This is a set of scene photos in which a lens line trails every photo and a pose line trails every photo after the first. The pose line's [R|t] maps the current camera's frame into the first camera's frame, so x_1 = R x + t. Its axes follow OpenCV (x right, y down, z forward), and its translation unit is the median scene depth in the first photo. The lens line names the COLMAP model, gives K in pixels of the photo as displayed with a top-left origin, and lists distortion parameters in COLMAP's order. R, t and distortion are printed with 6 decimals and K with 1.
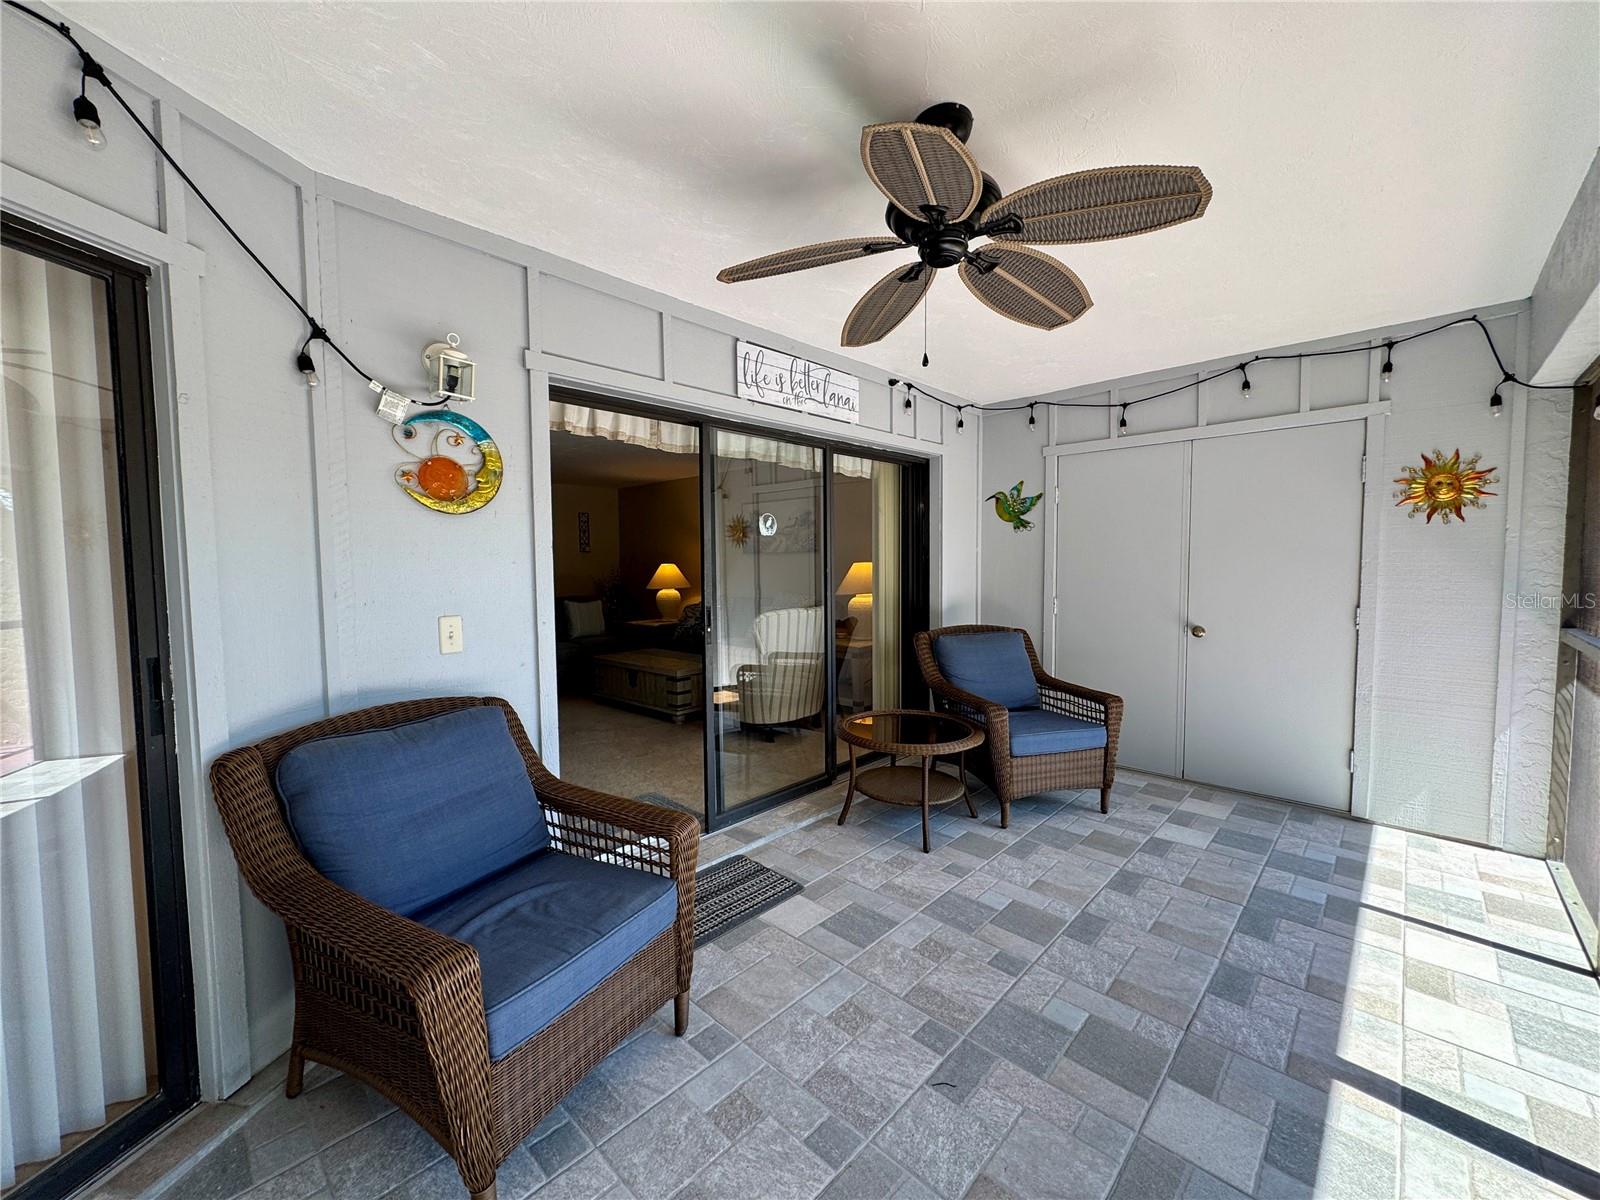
lens RADIAL K [[643.7, 0, 793.2], [0, 643.7, 597.7], [0, 0, 1]] dist [-0.000225, -0.000026]
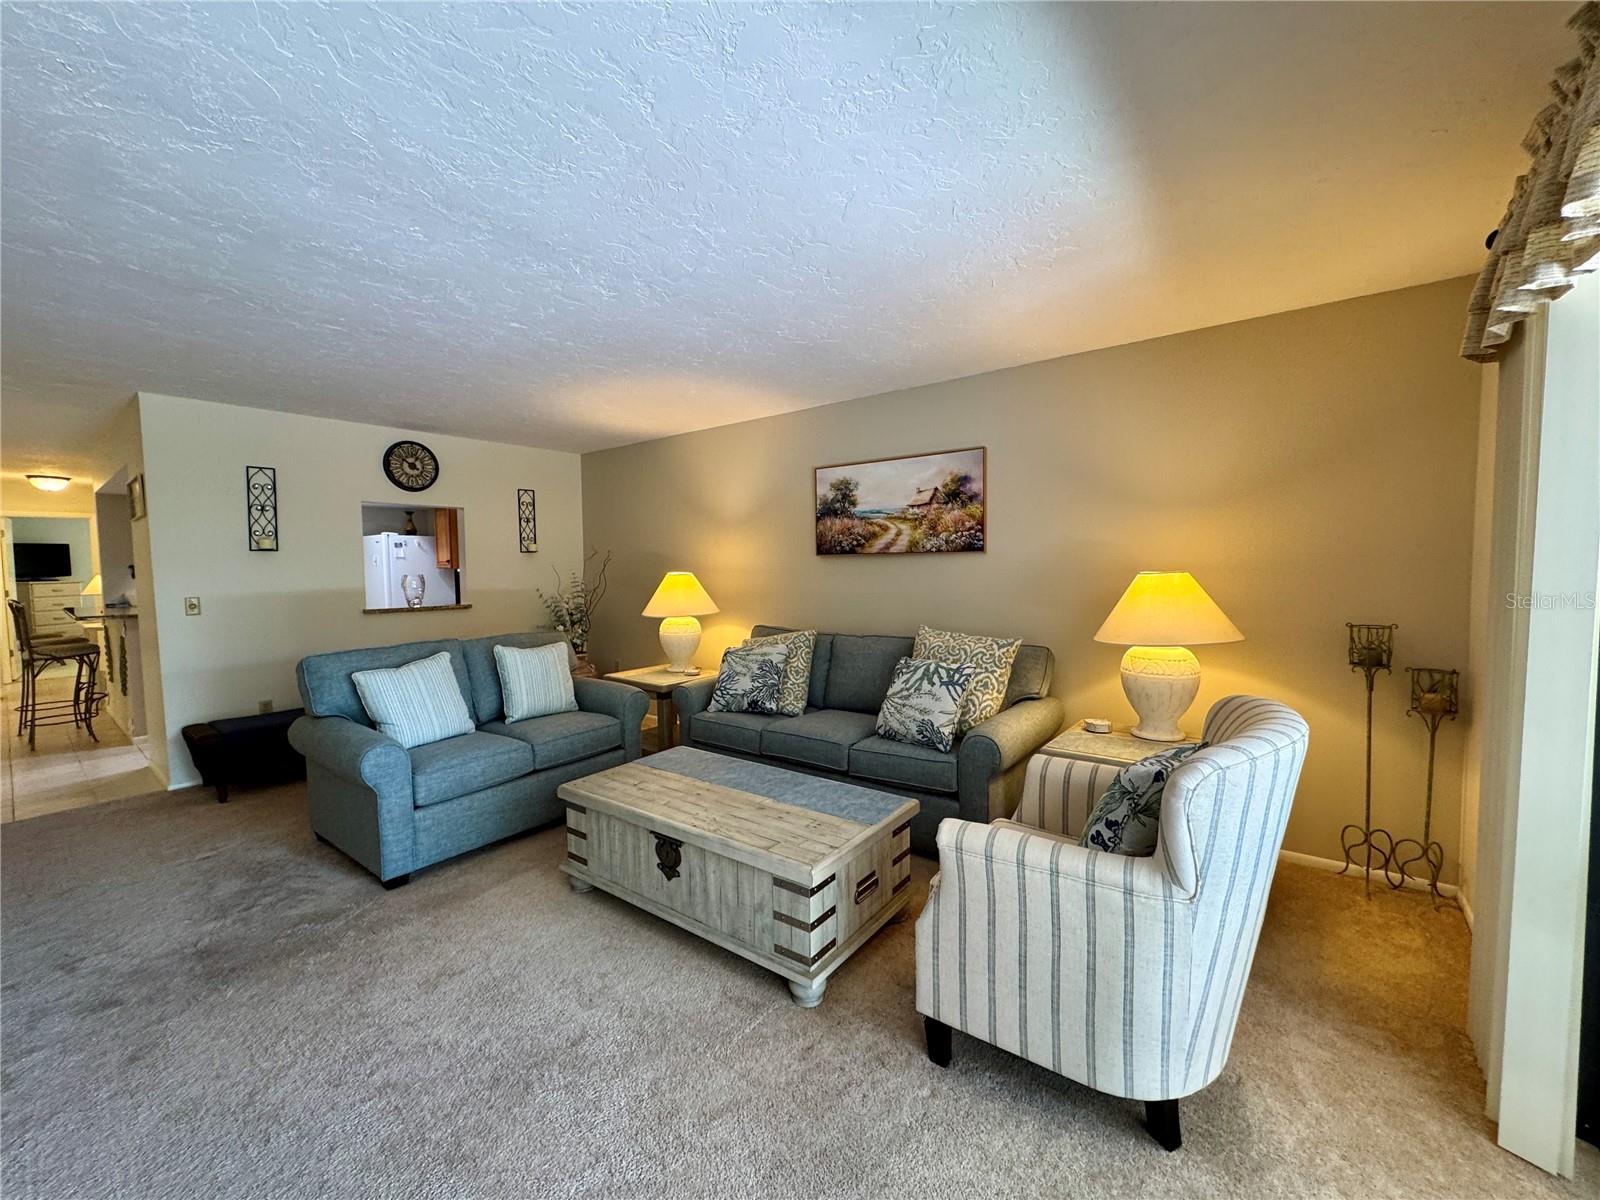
lens RADIAL K [[643.7, 0, 793.2], [0, 643.7, 597.7], [0, 0, 1]] dist [-0.000225, -0.000026]
pose [[0.995468, -0.017326, 0.093505, -0.155340], [0.017503, 0.999846, -0.001072, -0.030911], [-0.093472, 0.002704, 0.995618, 0.438304]]
